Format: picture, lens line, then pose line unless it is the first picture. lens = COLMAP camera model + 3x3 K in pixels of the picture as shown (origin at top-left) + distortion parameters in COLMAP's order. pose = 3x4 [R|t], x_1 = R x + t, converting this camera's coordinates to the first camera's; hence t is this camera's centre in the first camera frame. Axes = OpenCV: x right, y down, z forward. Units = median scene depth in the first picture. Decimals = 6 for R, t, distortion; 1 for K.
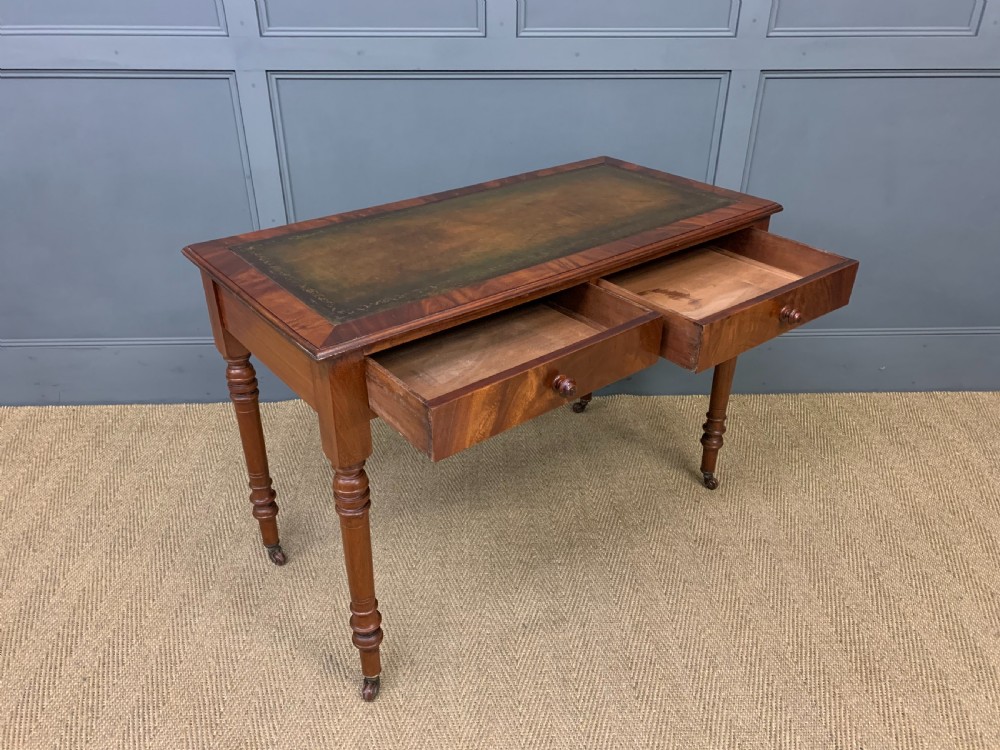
lens RADIAL K [[745.4, 0, 500.0], [0, 745.4, 375.0], [0, 0, 1]] dist [0.004757, -0.002767]
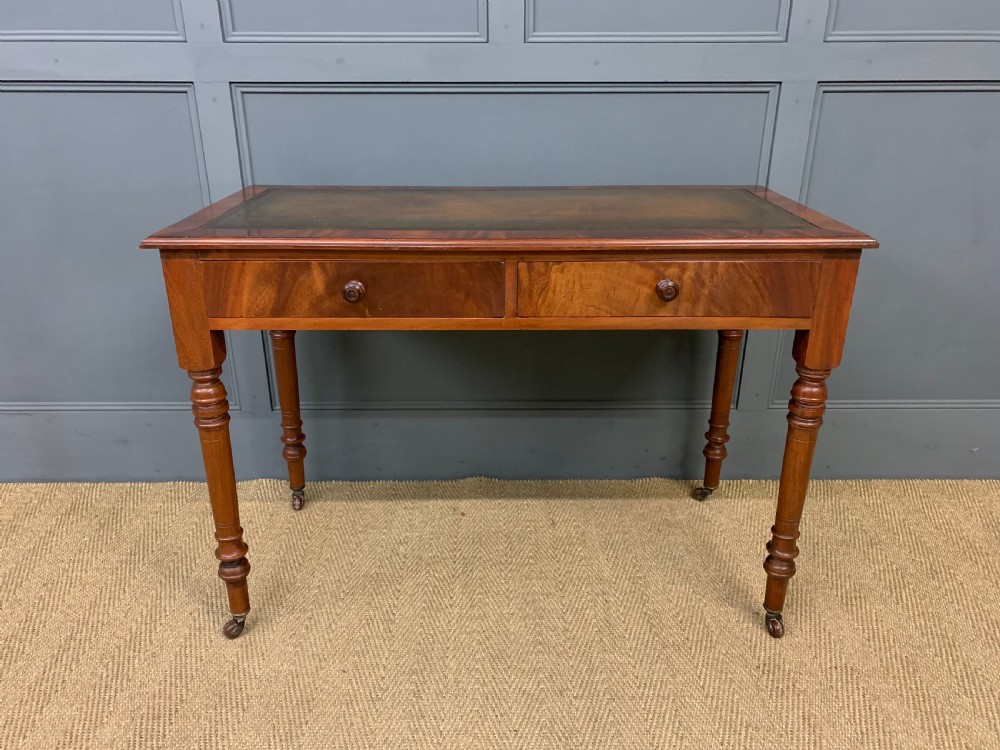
lens RADIAL K [[750.0, 0, 500.0], [0, 750.0, 383.4], [0, 0, 1]] dist [0.003195, 0.003818]
pose [[0.999447, 0.007549, -0.032392, 0.025525], [-0.011609, 0.991830, -0.127040, 0.038652], [0.031169, 0.127346, 0.991369, 0.208363]]
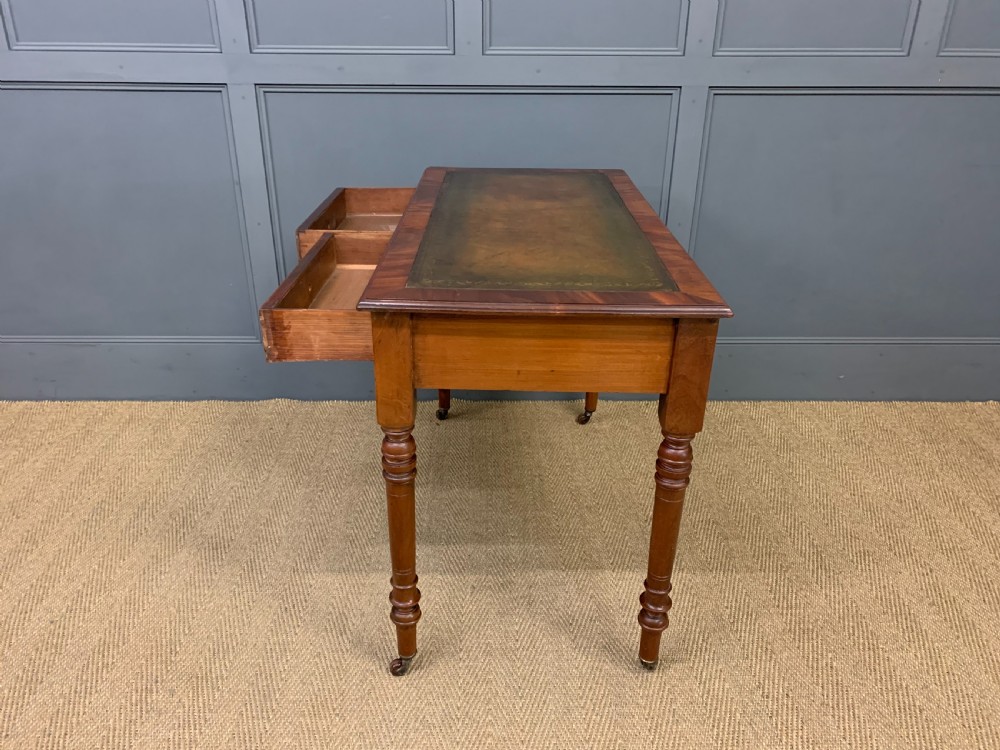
lens RADIAL K [[745.0, 0, 494.4], [0, 745.0, 384.3], [0, 0, 1]] dist [0.002109, -0.000096]
pose [[0.999644, 0.012775, -0.023434, 0.072304], [-0.014645, 0.996570, -0.081453, 0.120013], [0.022314, 0.081767, 0.996402, -0.051992]]
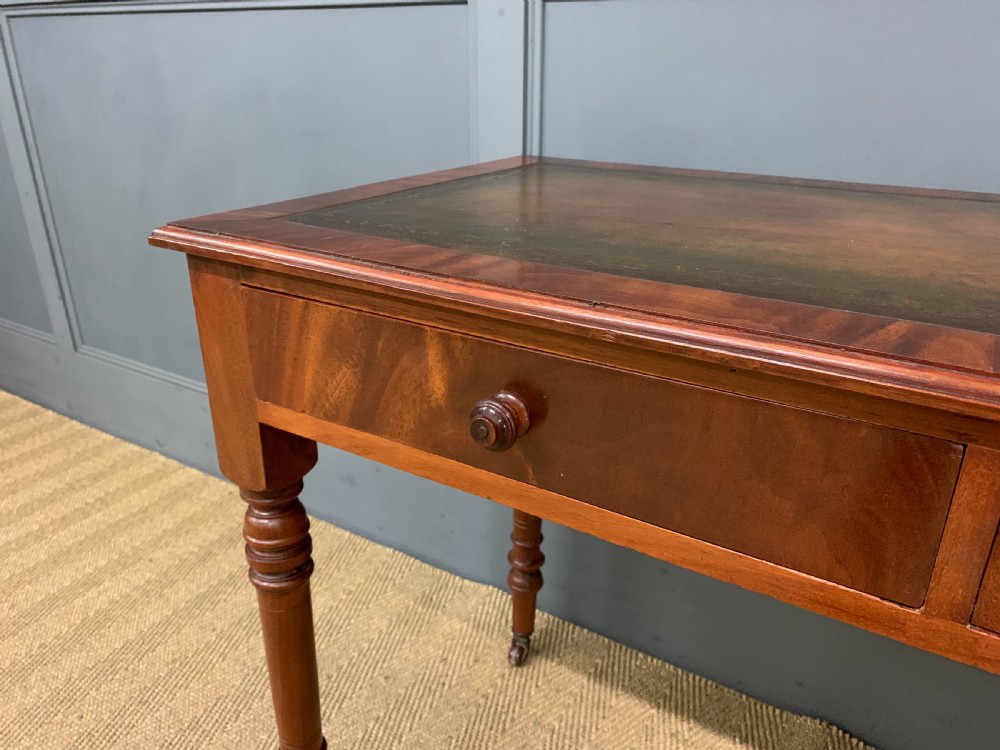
lens RADIAL K [[758.0, 0, 509.7], [0, 758.0, 377.9], [0, 0, 1]] dist [0.002865, -0.004195]
pose [[0.825178, 0.213867, -0.522821, 0.009633], [-0.283320, 0.957417, -0.055526, -0.118611], [0.488682, 0.193944, 0.850632, 0.612812]]
